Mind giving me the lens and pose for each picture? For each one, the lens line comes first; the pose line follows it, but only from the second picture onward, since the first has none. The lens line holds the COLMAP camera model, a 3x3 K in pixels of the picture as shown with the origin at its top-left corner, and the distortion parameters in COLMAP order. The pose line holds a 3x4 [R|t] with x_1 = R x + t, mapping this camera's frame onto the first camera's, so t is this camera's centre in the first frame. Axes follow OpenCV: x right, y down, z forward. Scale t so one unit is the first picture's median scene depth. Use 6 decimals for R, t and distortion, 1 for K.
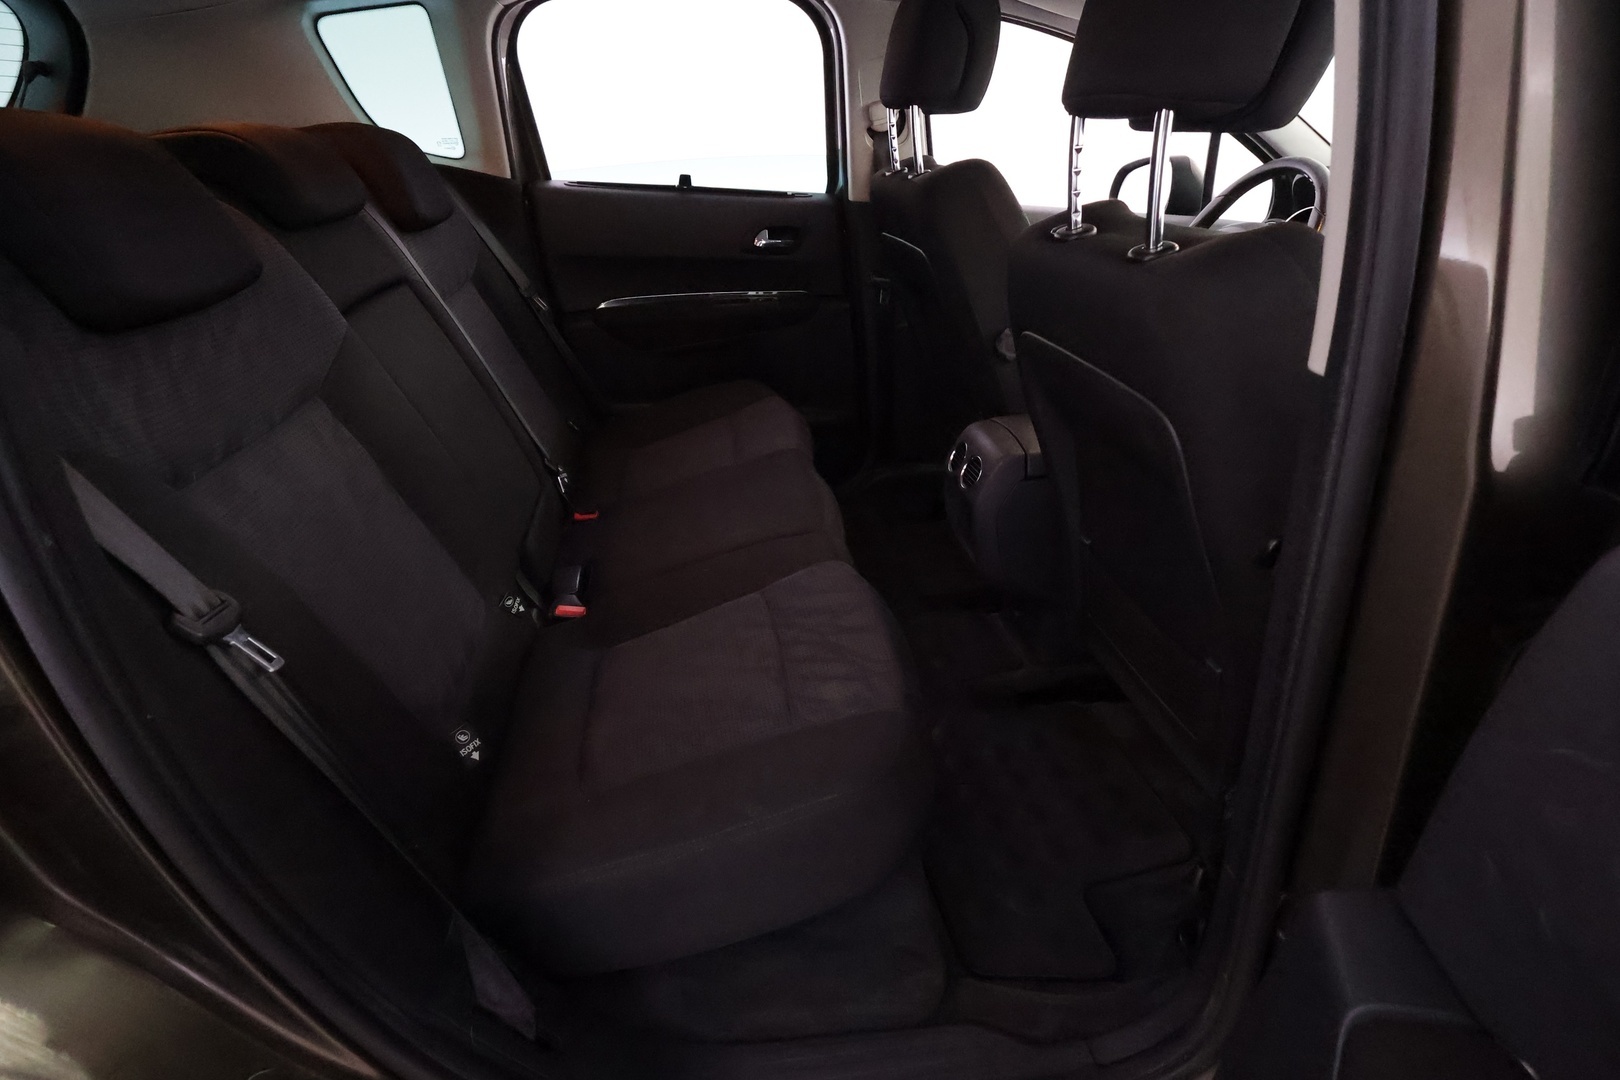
lens RADIAL K [[744.3, 0, 815.6], [0, 744.3, 533.9], [0, 0, 1]] dist [-0.001329, 0.000611]
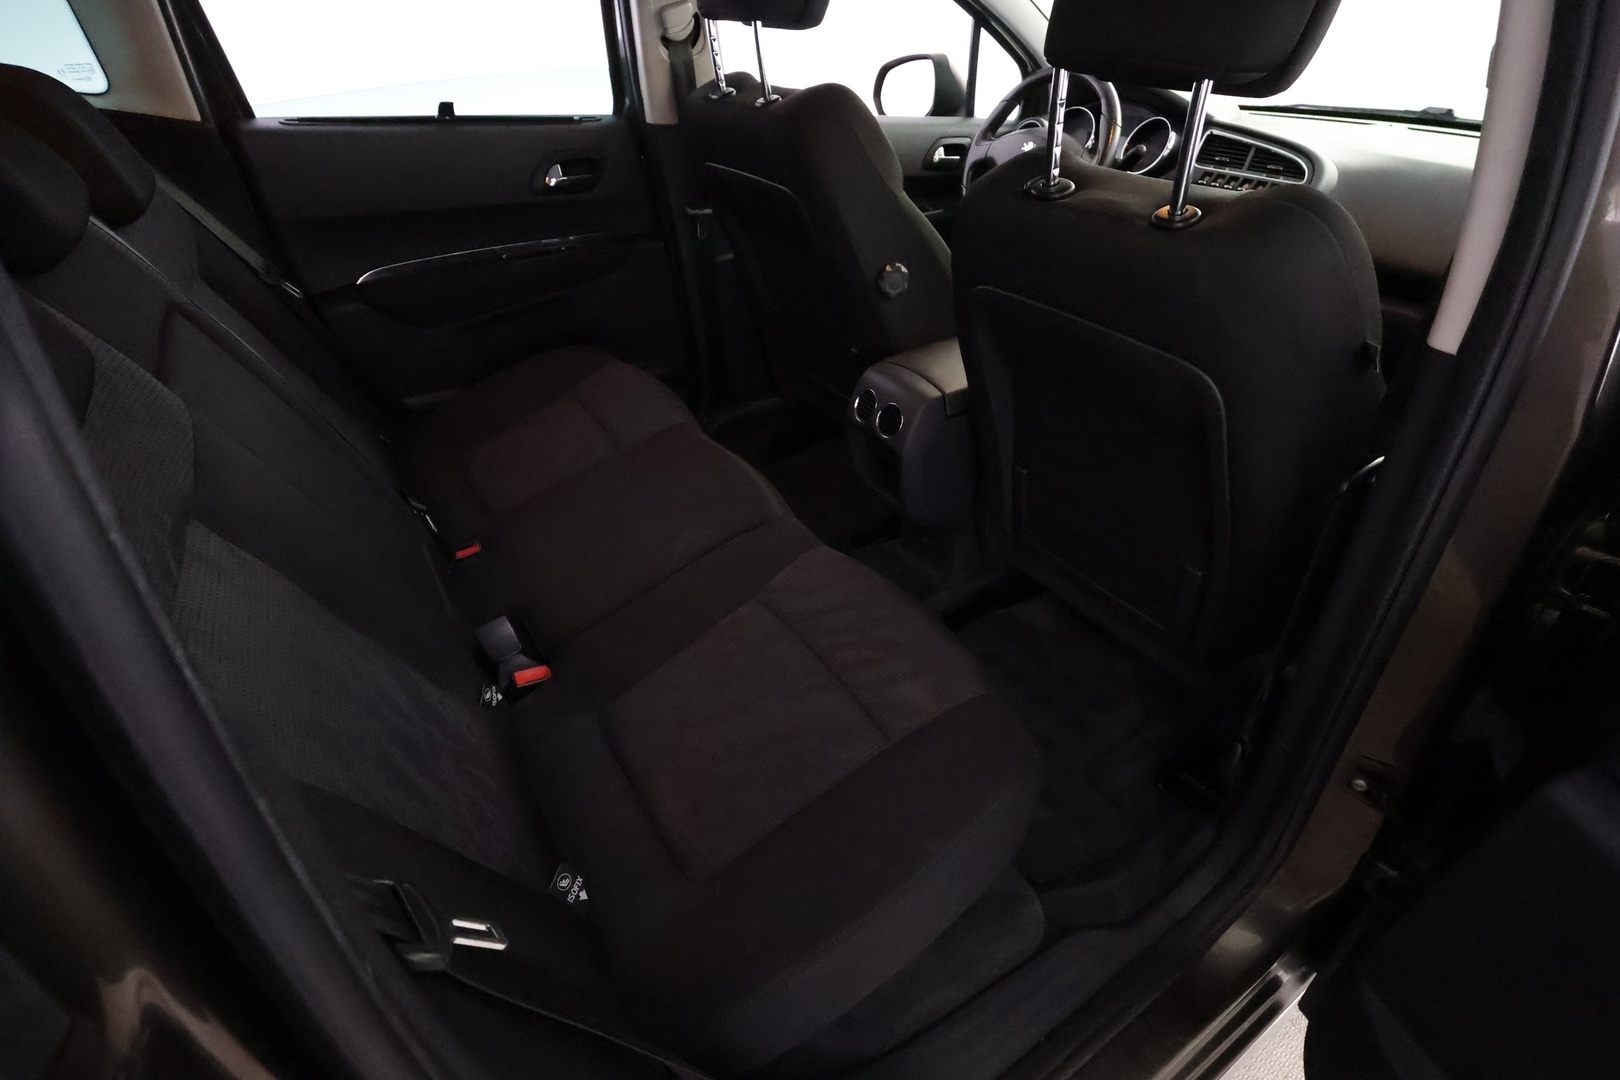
lens RADIAL K [[744.3, 0, 817.1], [0, 744.3, 537.7], [0, 0, 1]] dist [-0.001329, 0.000611]
pose [[0.916048, -0.233681, 0.325960, -0.183293], [0.188352, 0.968182, 0.164764, -0.086358], [-0.354091, -0.089537, 0.930915, 0.071765]]
